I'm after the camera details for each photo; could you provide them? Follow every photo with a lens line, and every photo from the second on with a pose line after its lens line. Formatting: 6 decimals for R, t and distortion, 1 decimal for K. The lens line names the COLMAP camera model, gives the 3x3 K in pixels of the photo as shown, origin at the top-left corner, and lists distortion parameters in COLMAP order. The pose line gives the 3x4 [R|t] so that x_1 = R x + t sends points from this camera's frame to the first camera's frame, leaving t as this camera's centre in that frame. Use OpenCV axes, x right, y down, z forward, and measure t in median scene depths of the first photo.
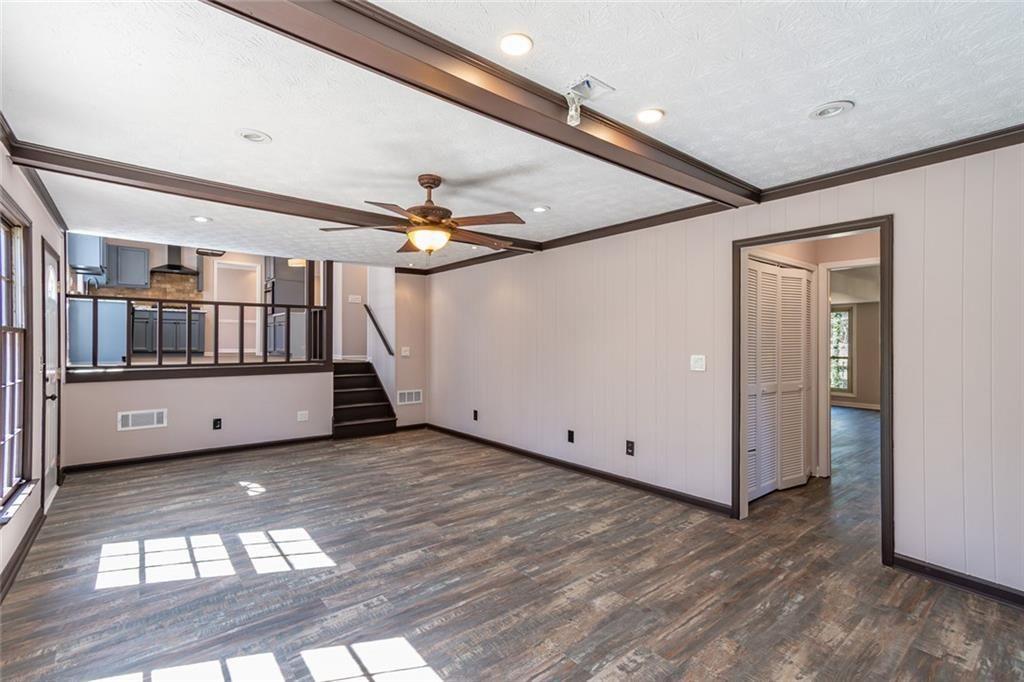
lens RADIAL K [[460.3, 0, 514.6], [0, 460.3, 335.5], [0, 0, 1]] dist [-0.007666, 0.018805]
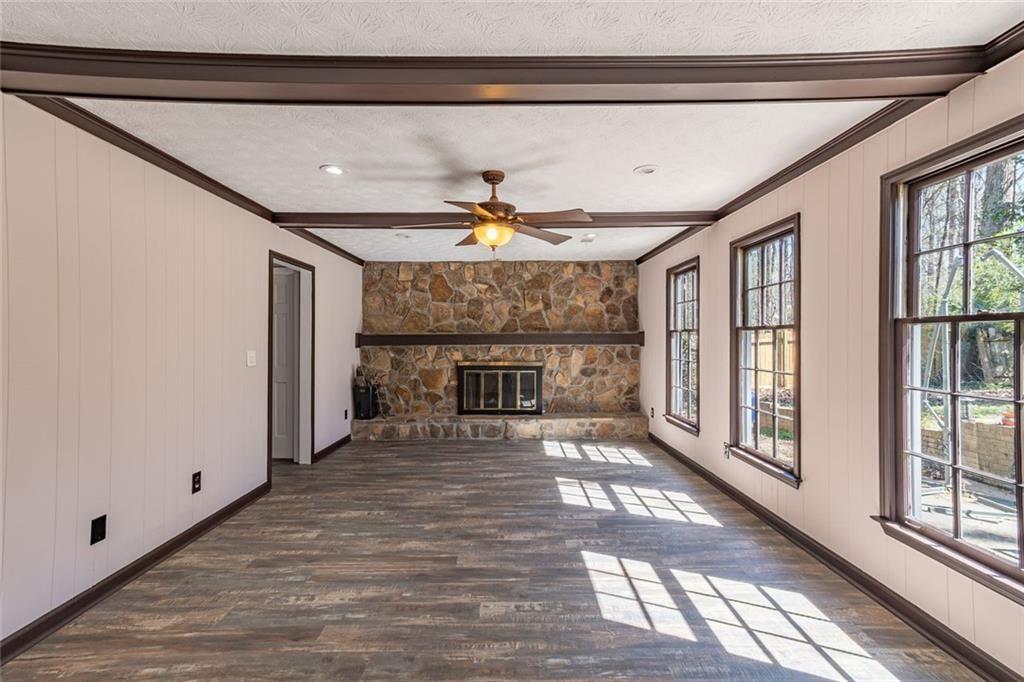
lens RADIAL K [[478.3, 0, 504.0], [0, 478.3, 344.4], [0, 0, 1]] dist [-0.004389, 0.020922]
pose [[-0.767721, -0.007140, 0.640745, -0.837859], [-0.008036, 0.999967, 0.001515, 0.021073], [-0.640734, -0.003986, -0.767752, 1.713627]]
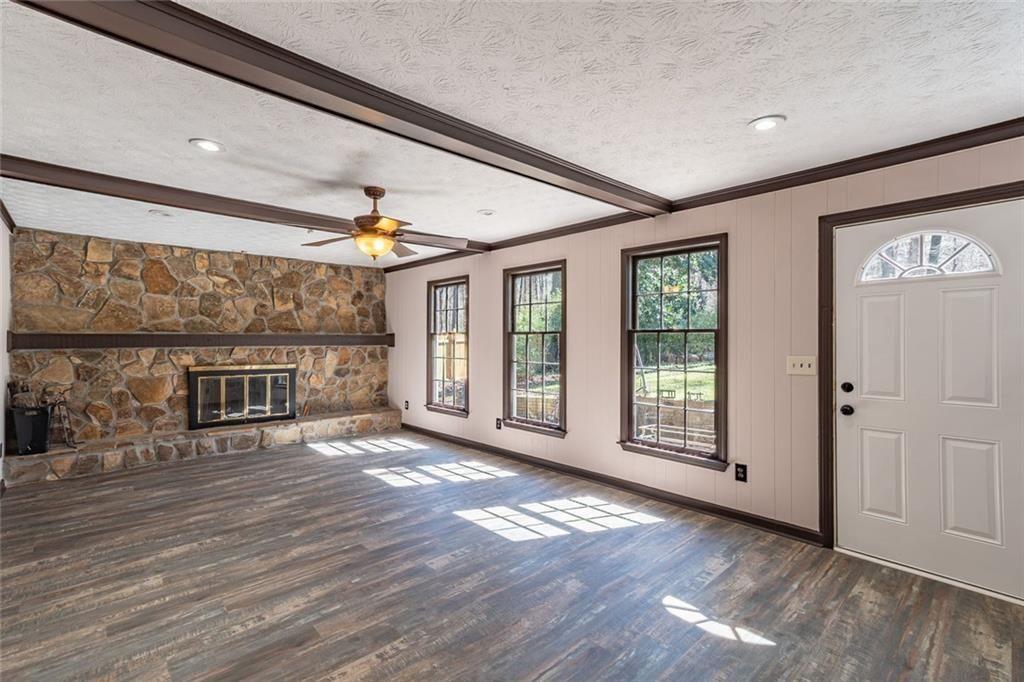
lens RADIAL K [[479.4, 0, 515.9], [0, 479.4, 342.3], [0, 0, 1]] dist [-0.002122, 0.022987]
pose [[-0.998427, -0.002083, -0.056037, -0.439430], [-0.001564, 0.999955, -0.009311, 0.025872], [0.056054, -0.009208, -0.998385, 2.073638]]
